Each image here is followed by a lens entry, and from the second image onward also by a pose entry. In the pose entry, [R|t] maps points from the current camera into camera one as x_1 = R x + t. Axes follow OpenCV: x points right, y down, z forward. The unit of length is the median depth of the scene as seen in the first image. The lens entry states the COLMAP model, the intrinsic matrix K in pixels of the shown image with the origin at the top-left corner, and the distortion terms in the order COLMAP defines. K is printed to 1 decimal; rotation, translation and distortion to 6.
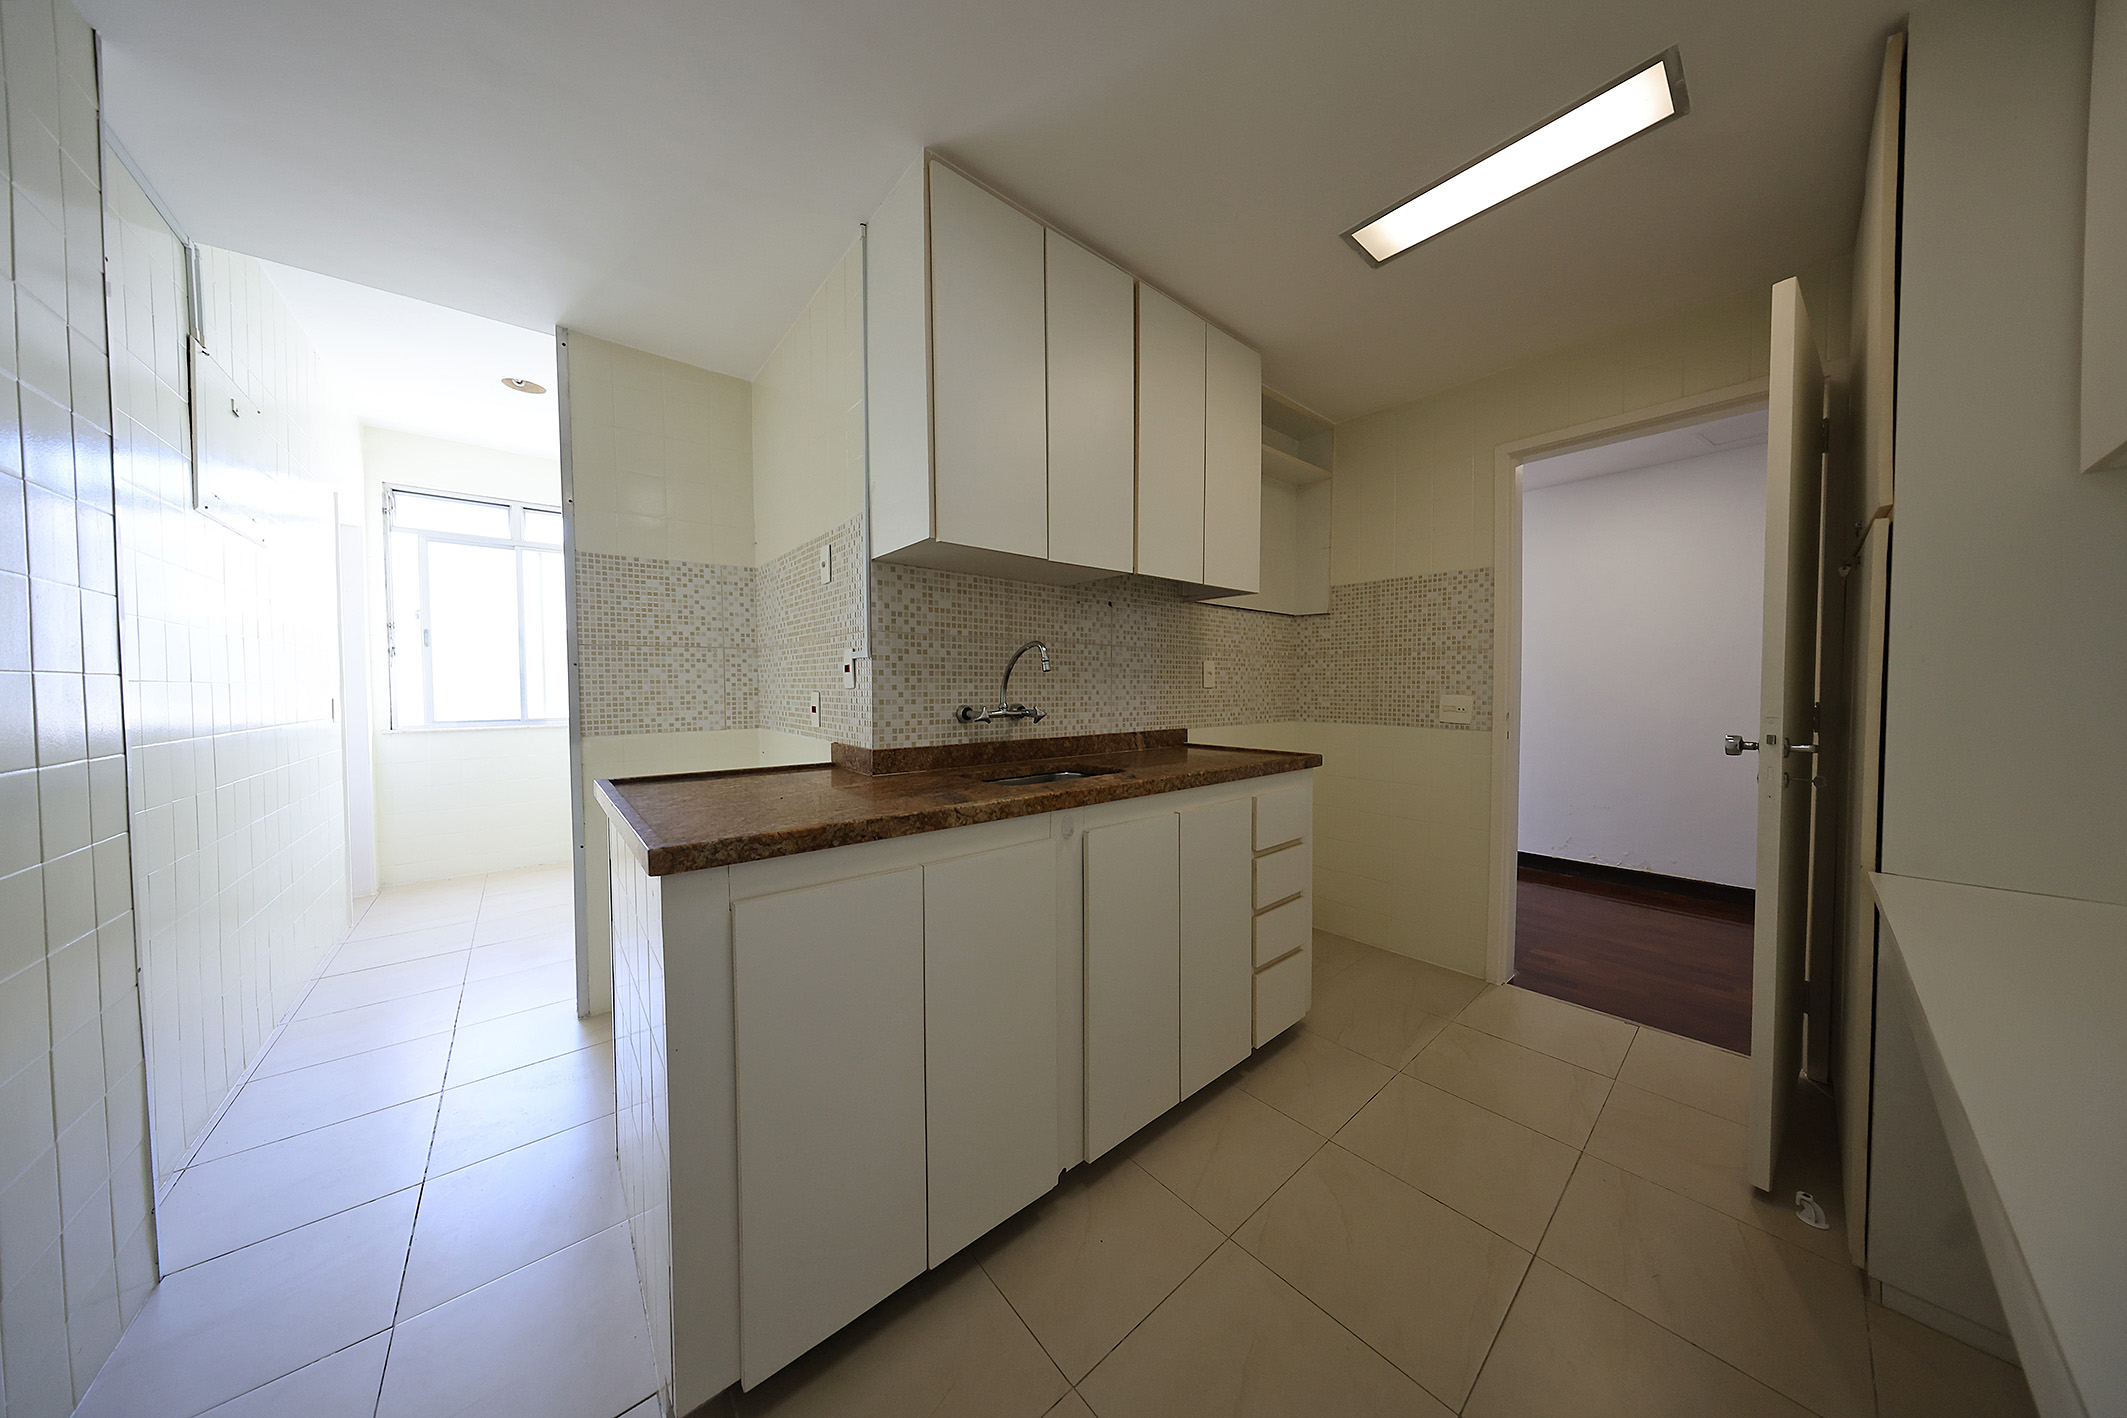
lens RADIAL K [[625.3, 0, 1061.4], [0, 625.3, 702.6], [0, 0, 1]] dist [0.001823, 0.000076]
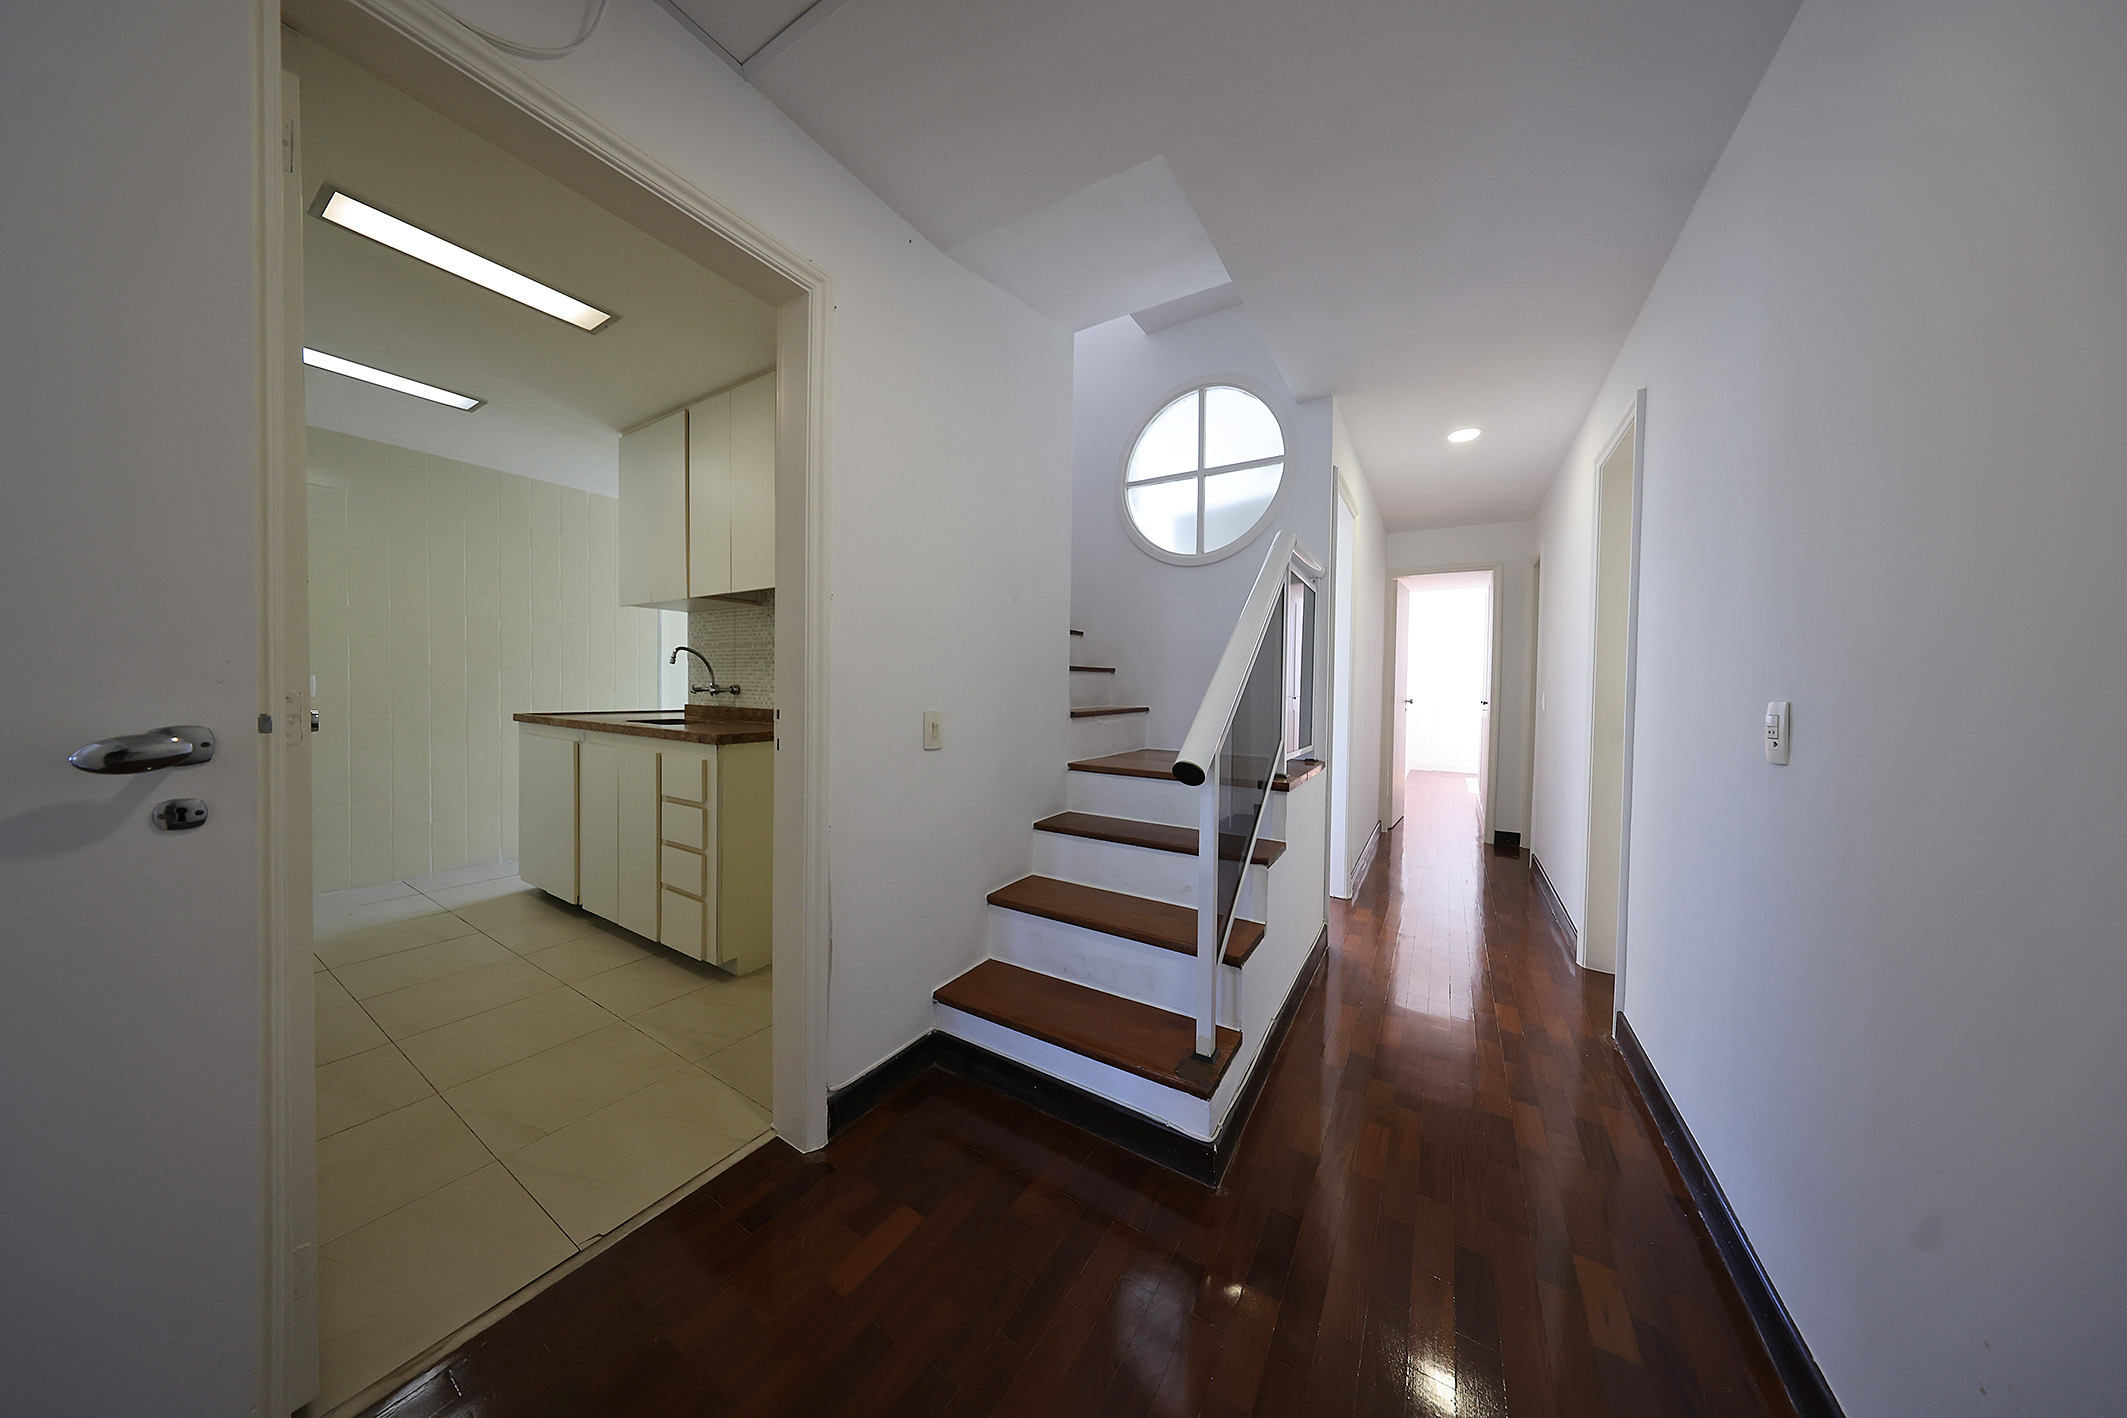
lens RADIAL K [[625.3, 0, 1068.9], [0, 625.3, 694.7], [0, 0, 1]] dist [0.001823, 0.000076]
pose [[0.305338, 0.024024, -0.951941, 1.732553], [-0.036739, 0.999235, 0.013434, -0.025517], [0.951535, 0.030871, 0.305987, 1.324688]]
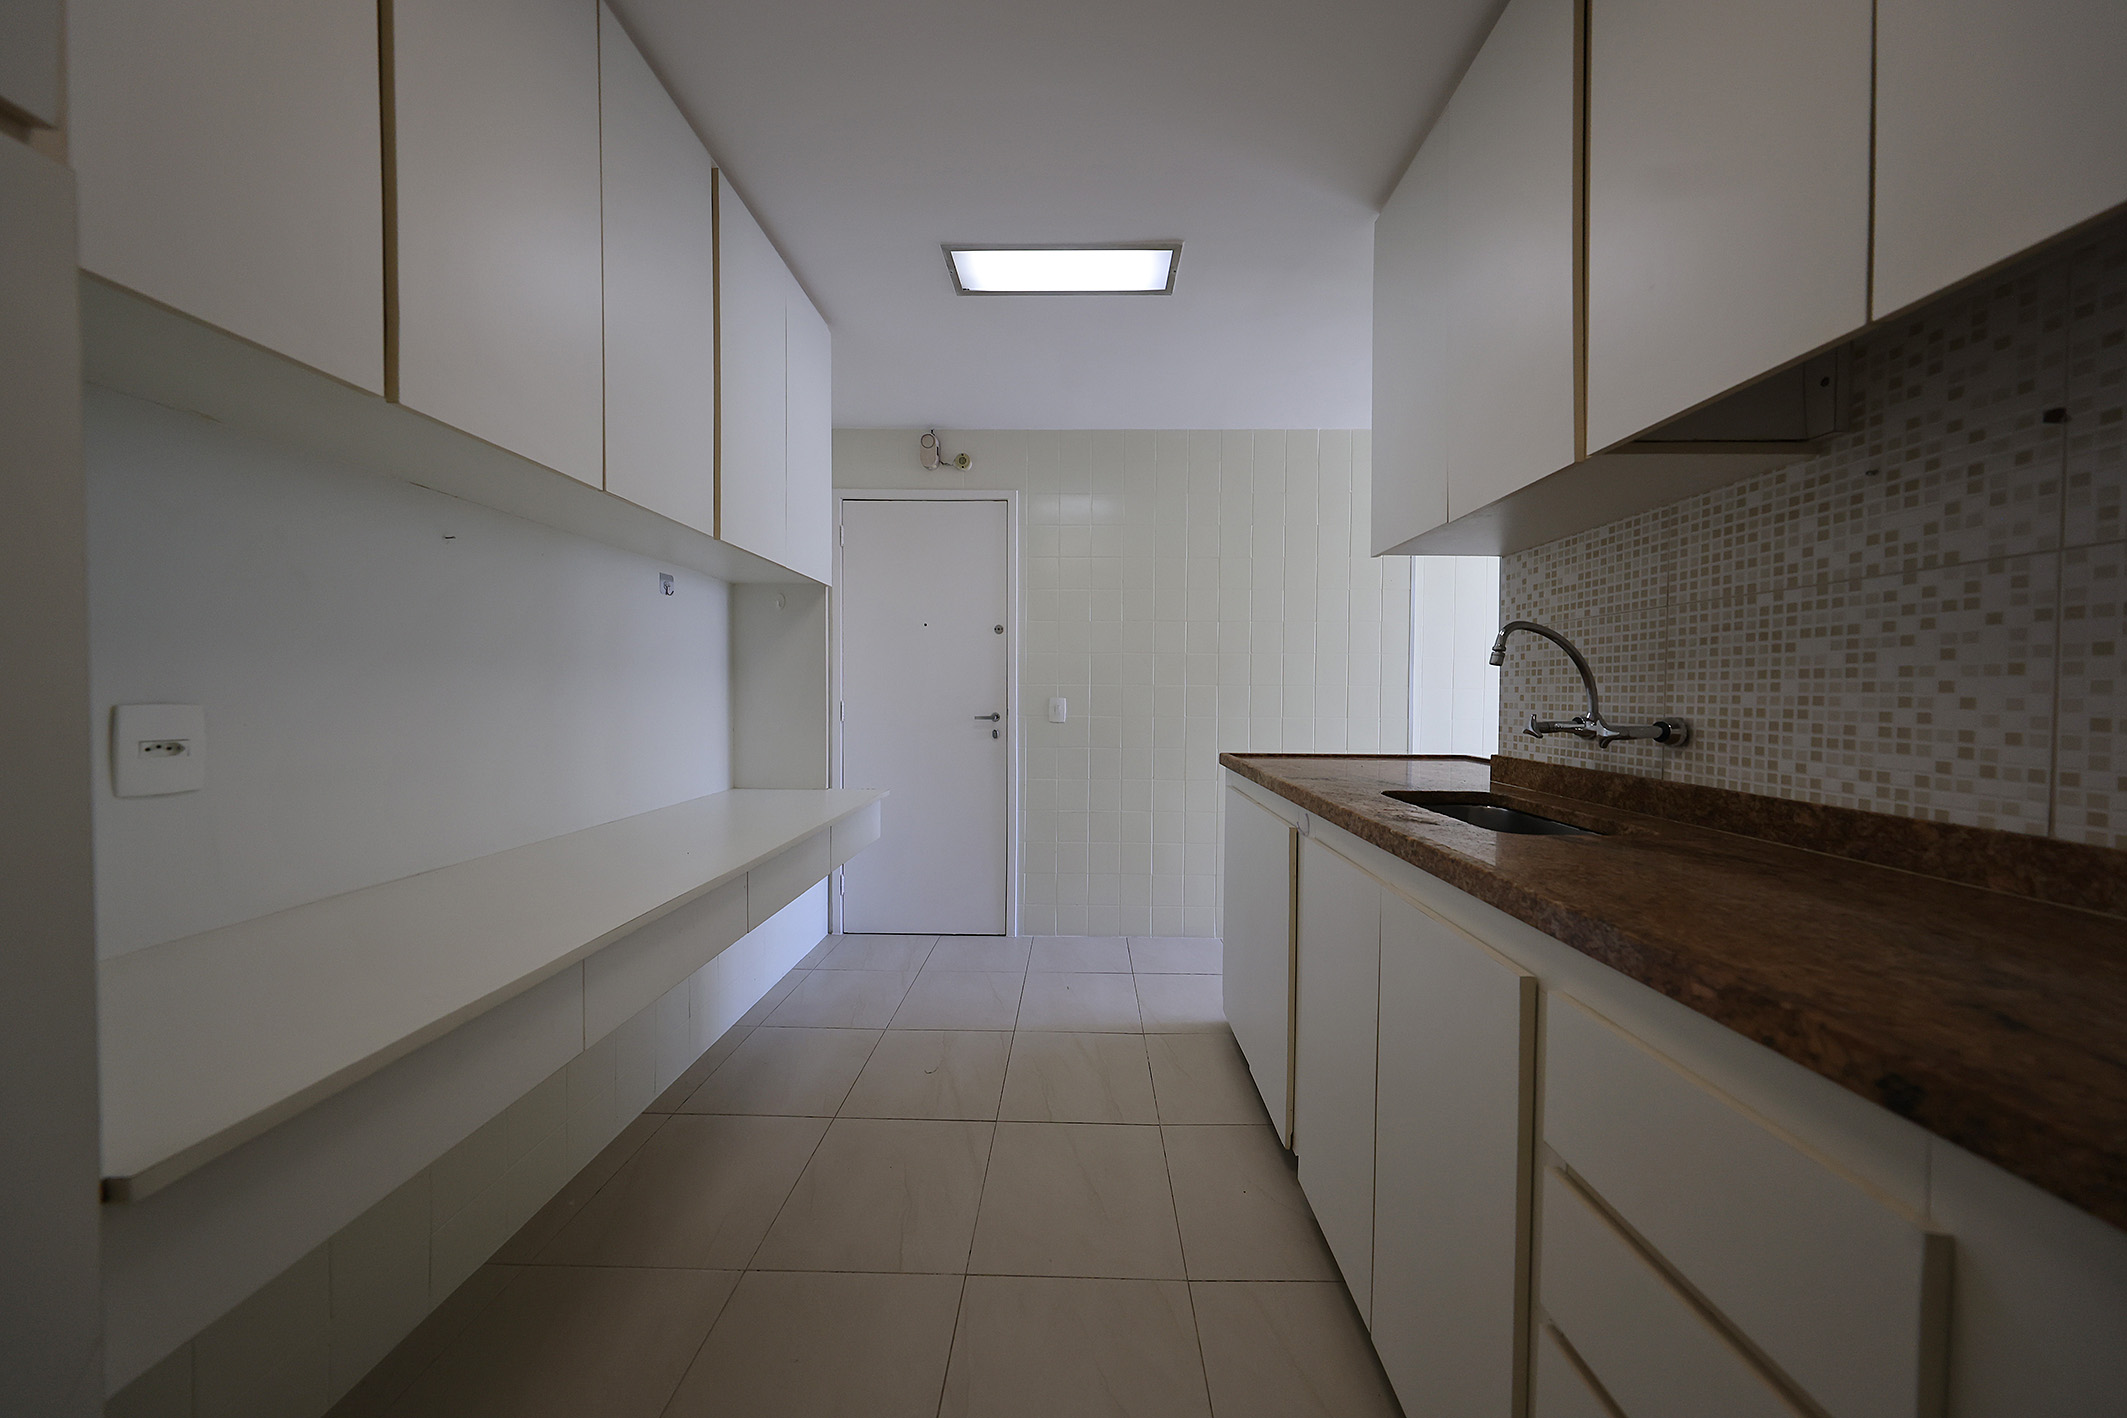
lens RADIAL K [[625.3, 0, 1068.0], [0, 625.3, 697.8], [0, 0, 1]] dist [0.001823, 0.000076]
pose [[-0.663457, 0.006183, -0.748189, 0.718022], [-0.020551, 0.999438, 0.026483, -0.020016], [0.747932, 0.032946, -0.662957, 0.963841]]
